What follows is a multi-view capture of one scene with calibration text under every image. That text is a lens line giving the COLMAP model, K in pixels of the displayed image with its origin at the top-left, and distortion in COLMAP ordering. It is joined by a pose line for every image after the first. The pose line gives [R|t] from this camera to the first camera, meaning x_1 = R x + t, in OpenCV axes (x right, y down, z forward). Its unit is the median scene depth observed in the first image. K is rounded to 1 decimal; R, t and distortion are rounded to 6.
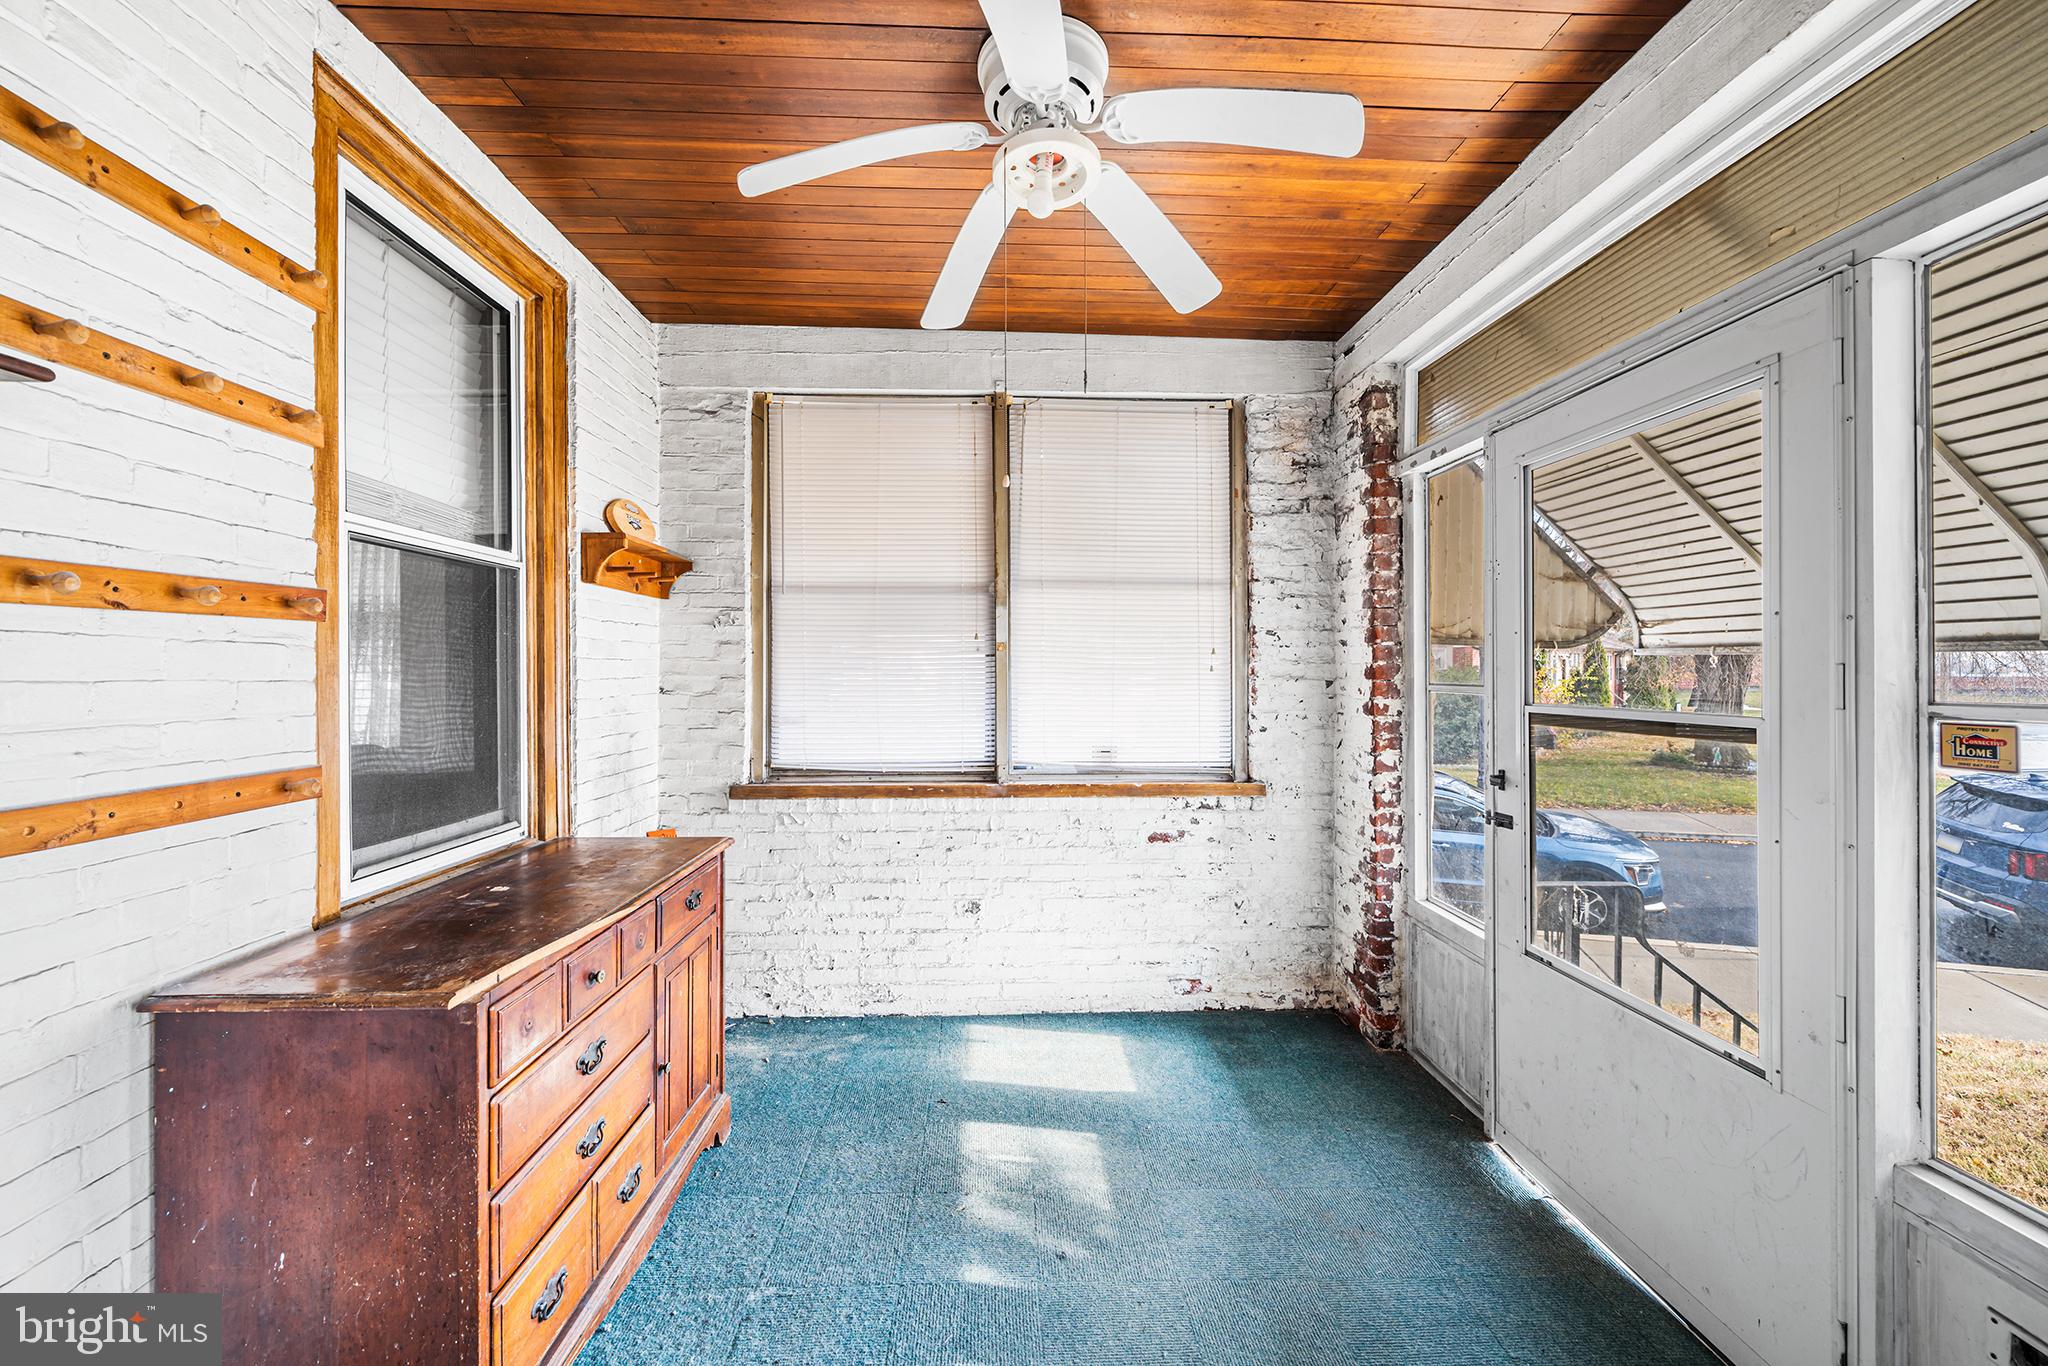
lens RADIAL K [[727.5, 0, 1019.6], [0, 727.5, 673.7], [0, 0, 1]] dist [-0.000180, -0.000020]
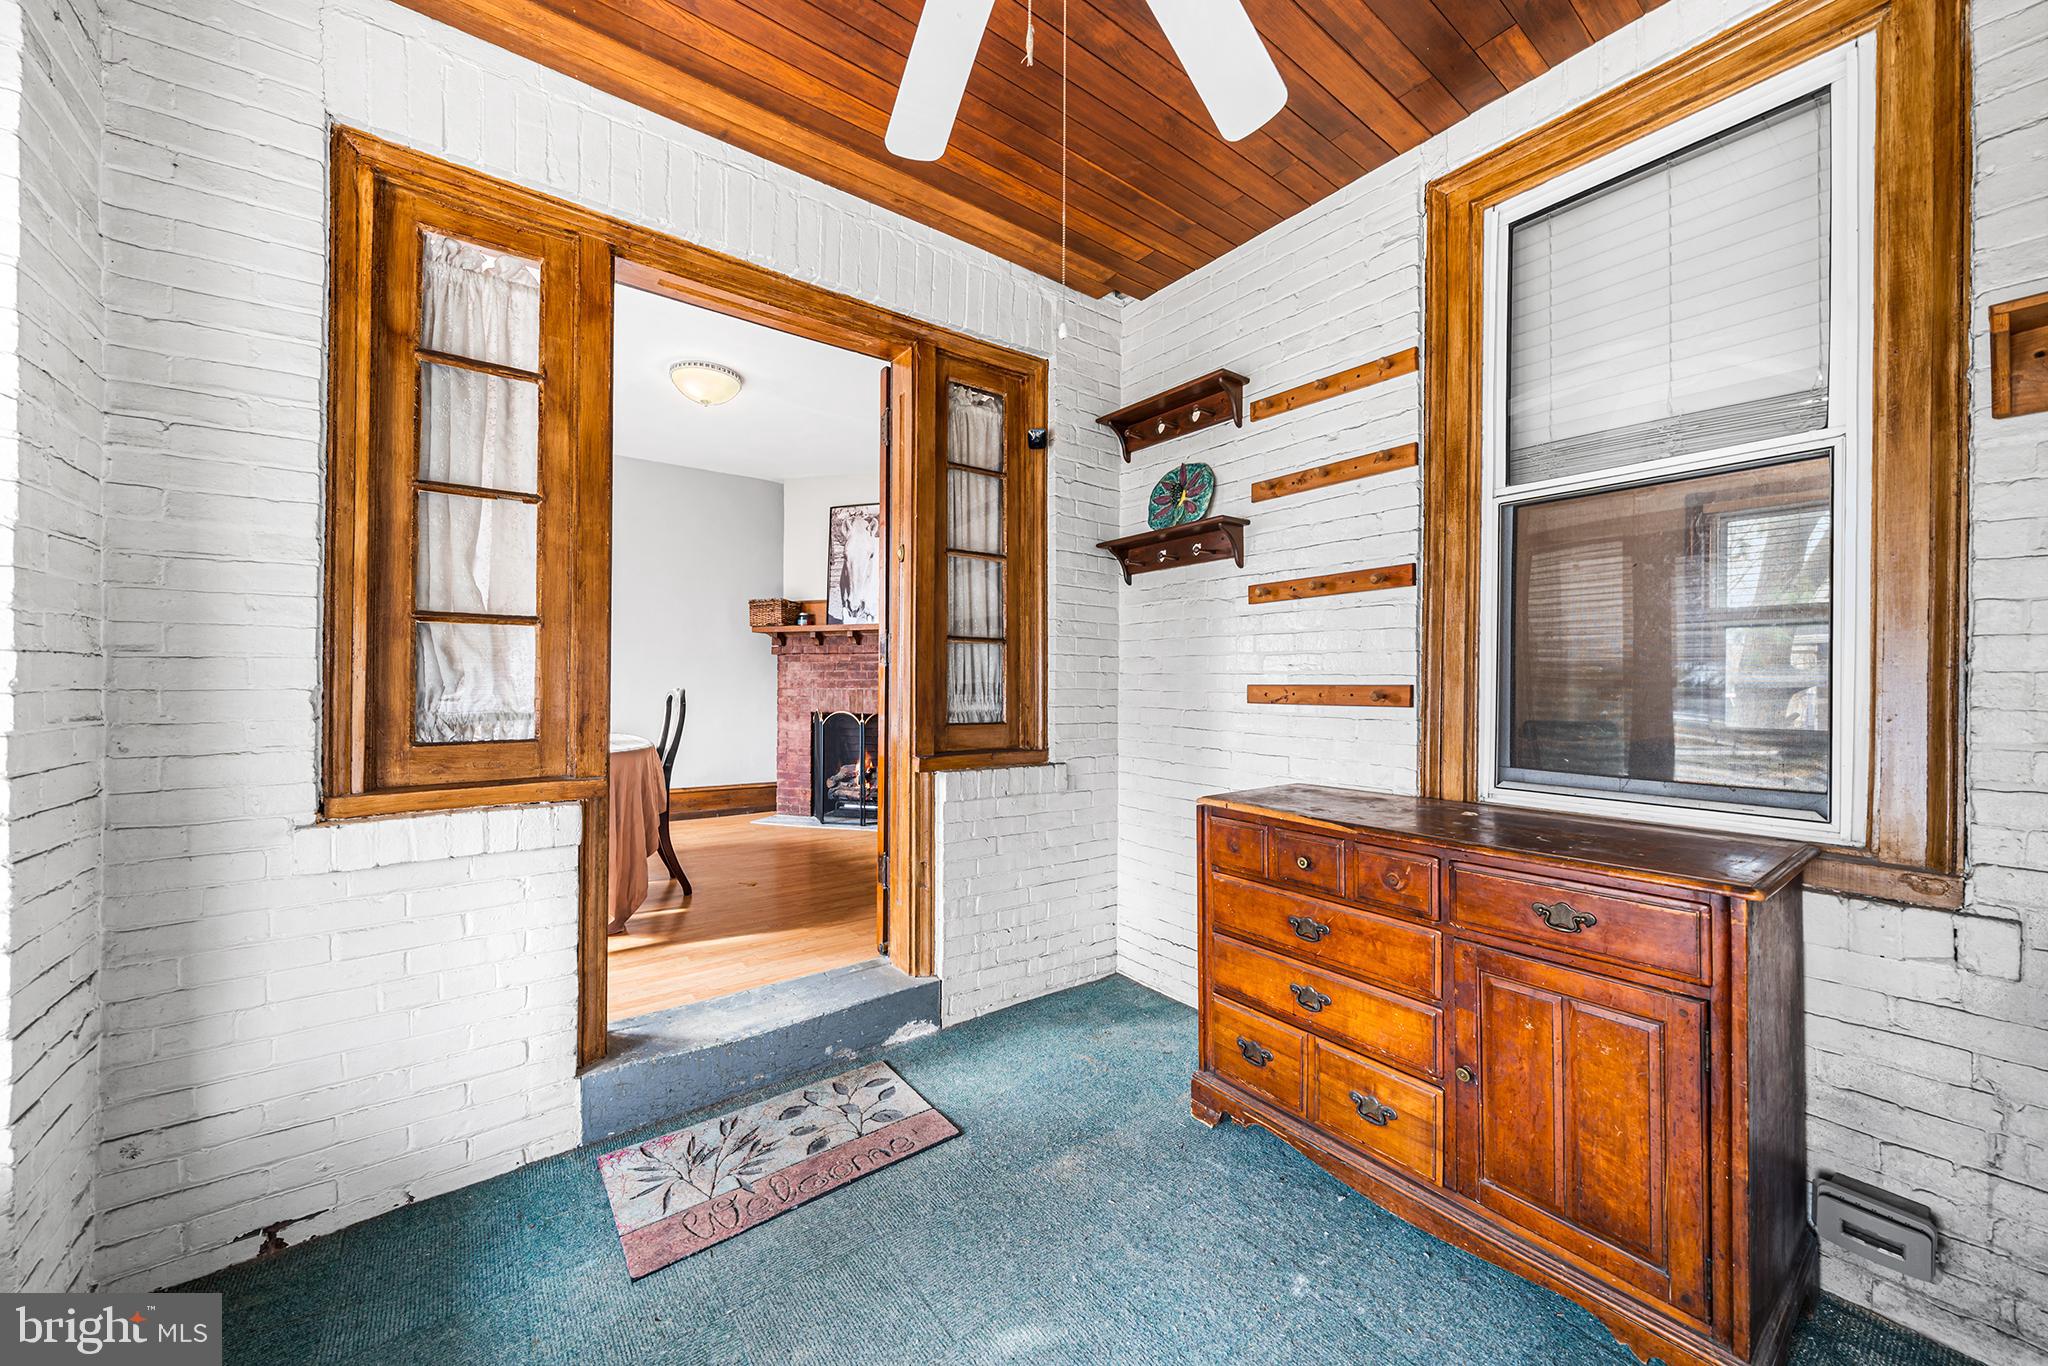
lens RADIAL K [[727.5, 0, 1019.6], [0, 727.5, 673.7], [0, 0, 1]] dist [-0.000180, -0.000020]
pose [[-0.834387, -0.005423, -0.551152, 0.582535], [-0.007678, 0.999969, 0.001784, 0.123017], [0.551125, 0.005720, -0.834403, 2.155729]]
